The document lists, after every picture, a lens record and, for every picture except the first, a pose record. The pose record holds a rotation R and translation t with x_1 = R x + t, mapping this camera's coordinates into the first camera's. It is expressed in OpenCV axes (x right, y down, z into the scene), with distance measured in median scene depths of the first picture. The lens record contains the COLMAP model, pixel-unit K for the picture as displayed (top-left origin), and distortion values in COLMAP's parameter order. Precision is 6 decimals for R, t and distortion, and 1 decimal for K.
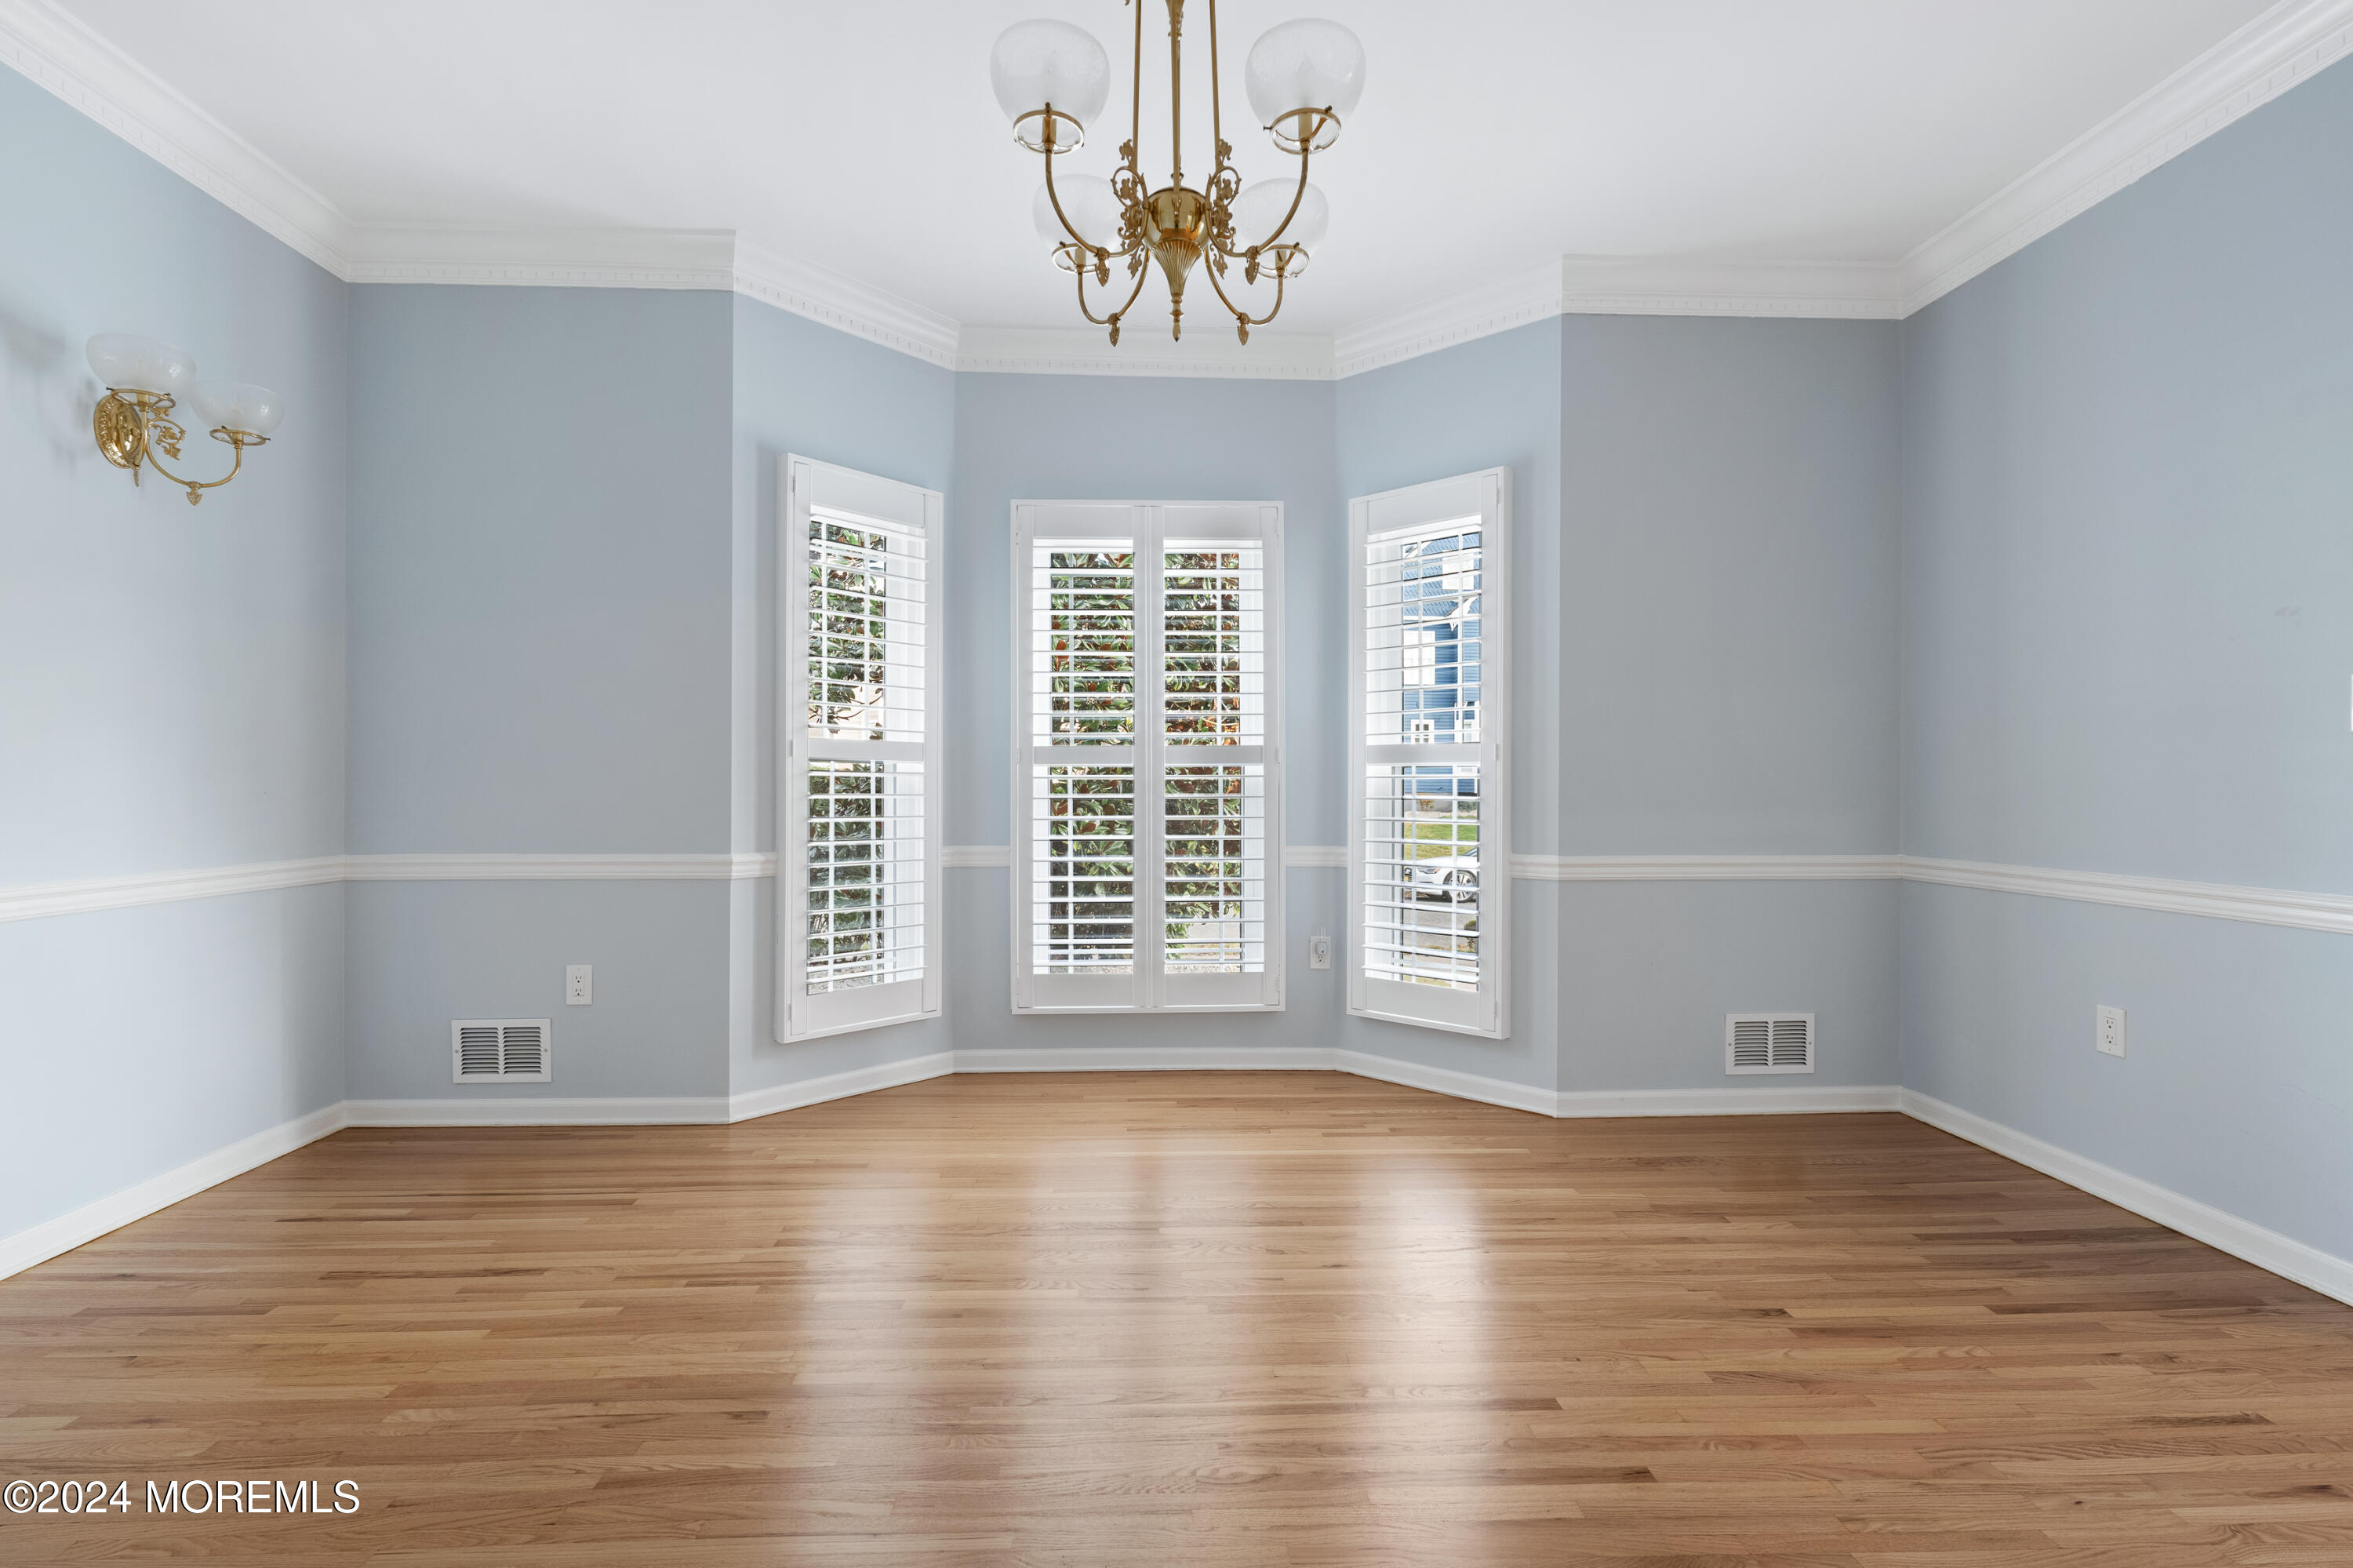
lens RADIAL K [[1081.9, 0, 1171.8], [0, 1081.9, 796.1], [0, 0, 1]] dist [0.002141, -0.000172]
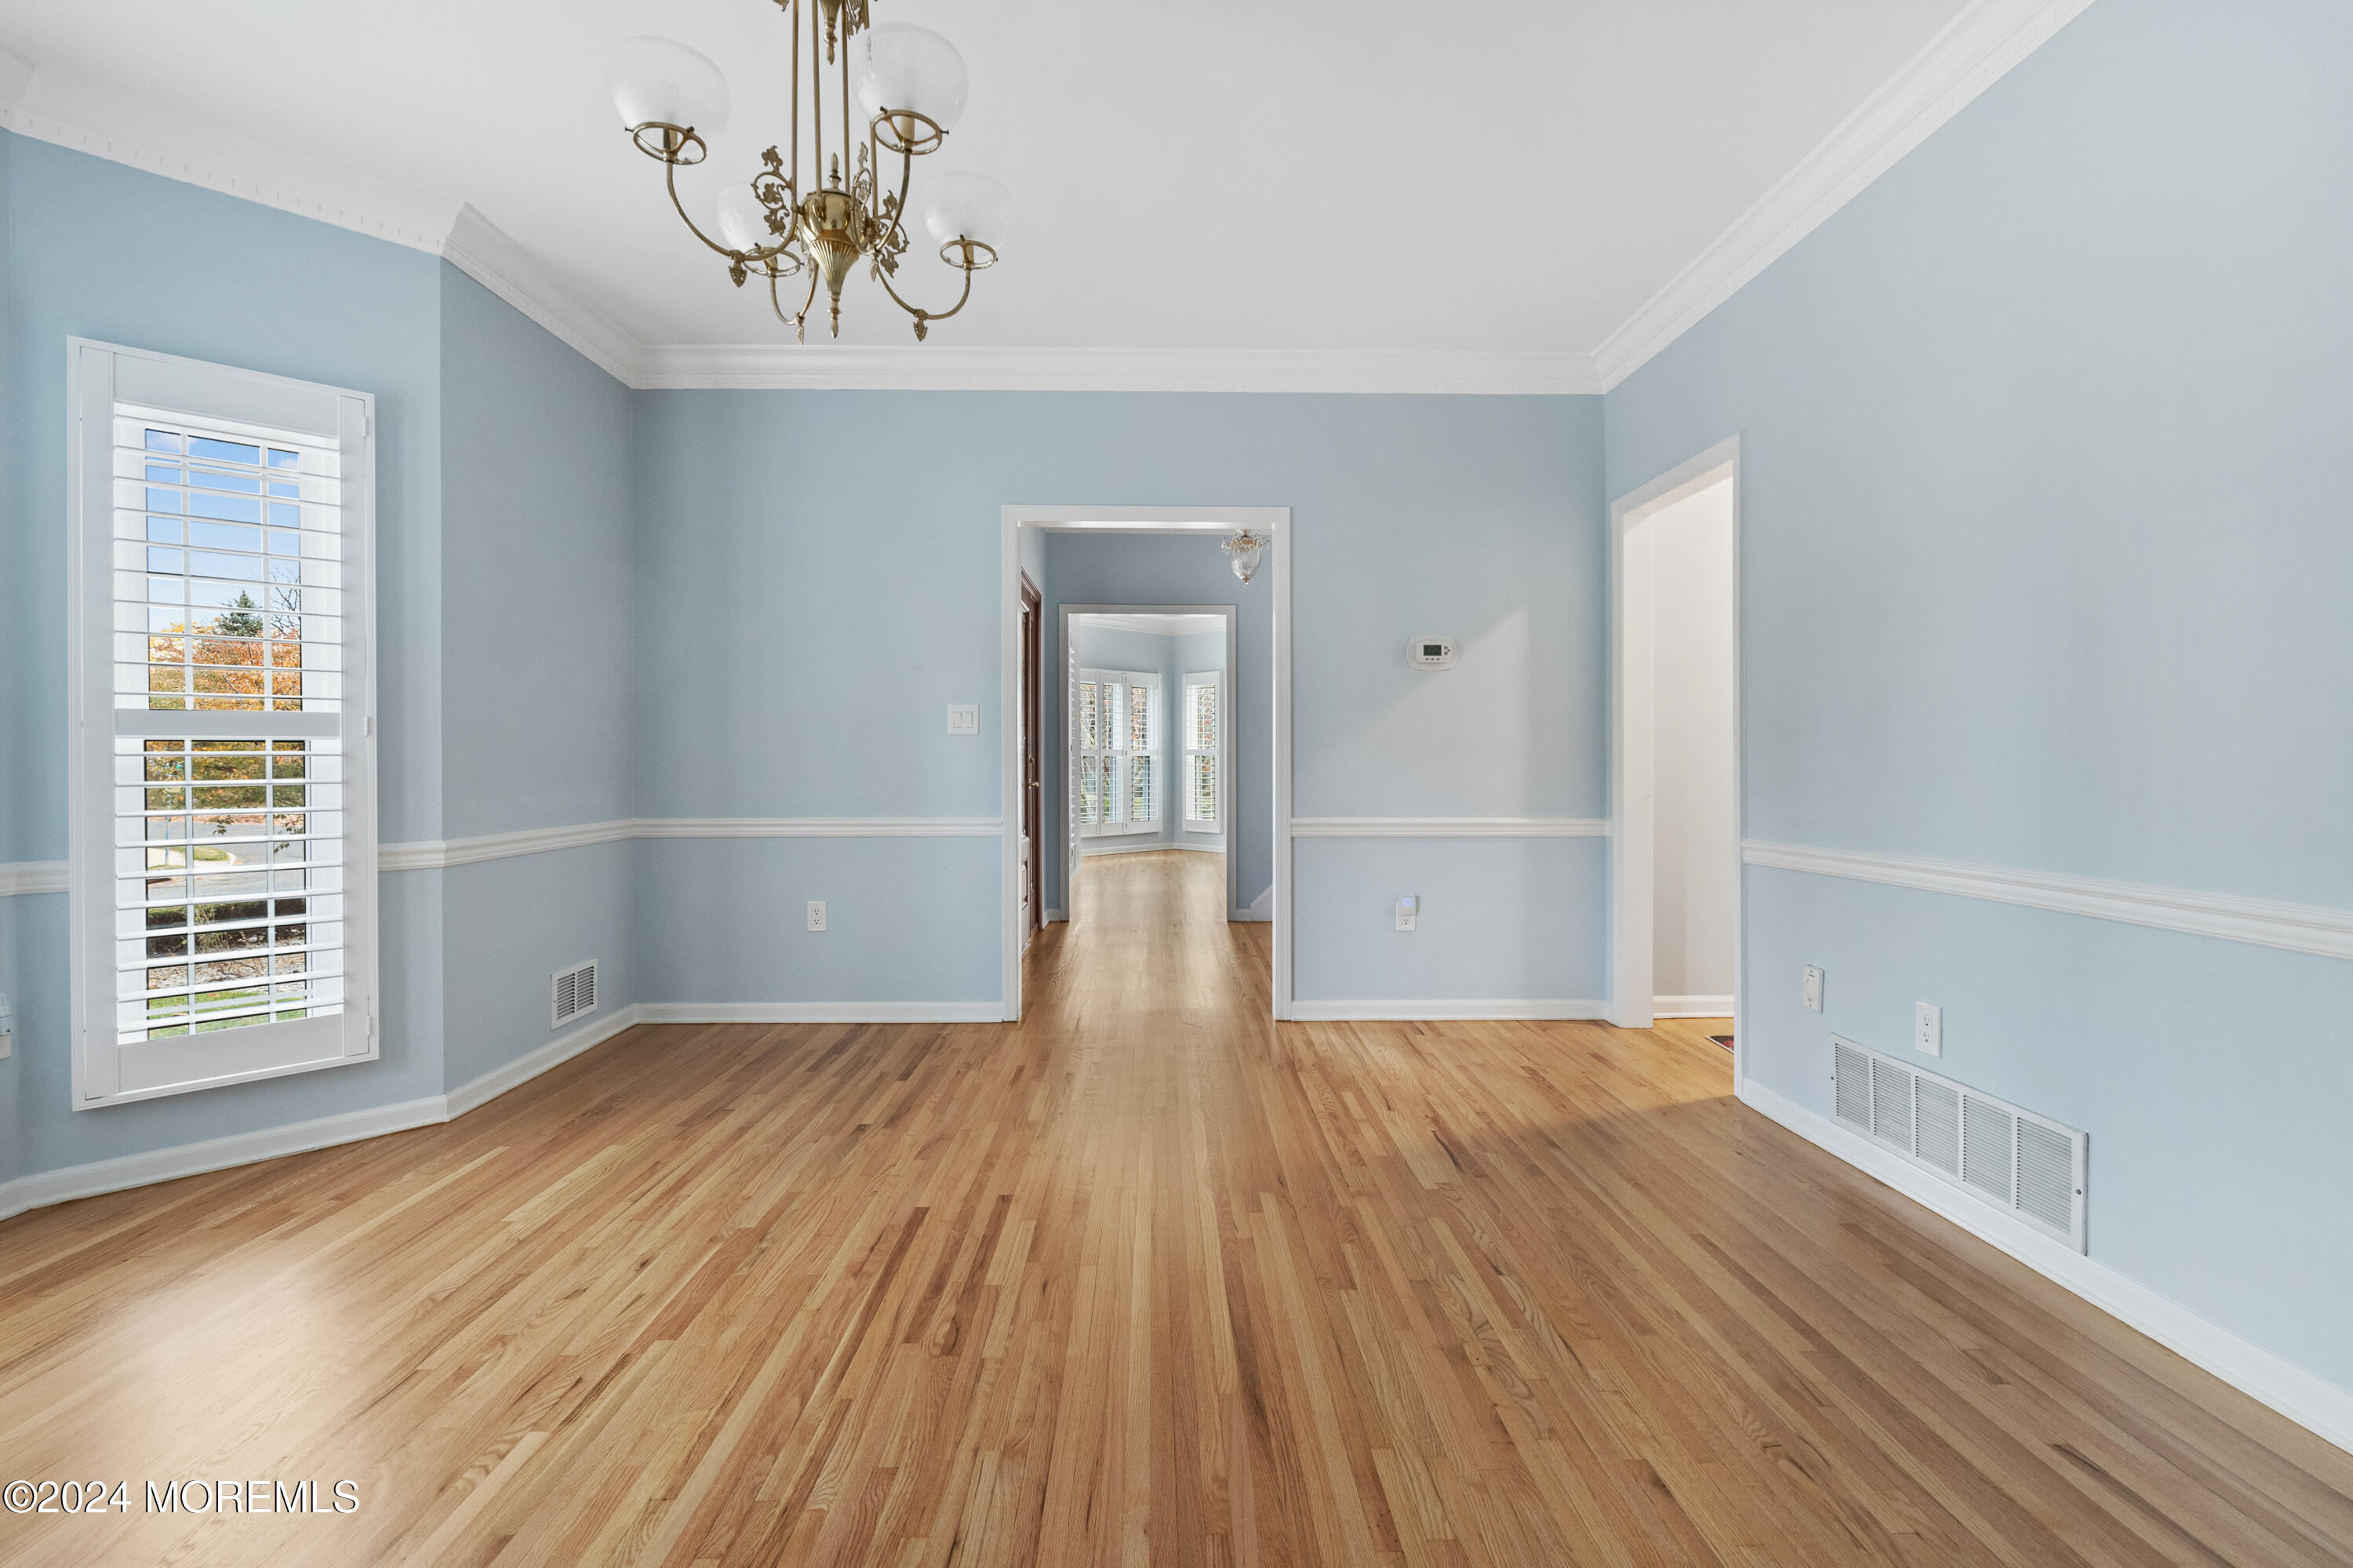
lens RADIAL K [[1081.9, 0, 1178.9], [0, 1081.9, 770.5], [0, 0, 1]] dist [0.002141, -0.000172]
pose [[0.003304, -0.011759, 0.999925, -0.610796], [0.013100, 0.999846, 0.011715, -0.007540], [-0.999909, 0.013060, 0.003458, 0.391038]]
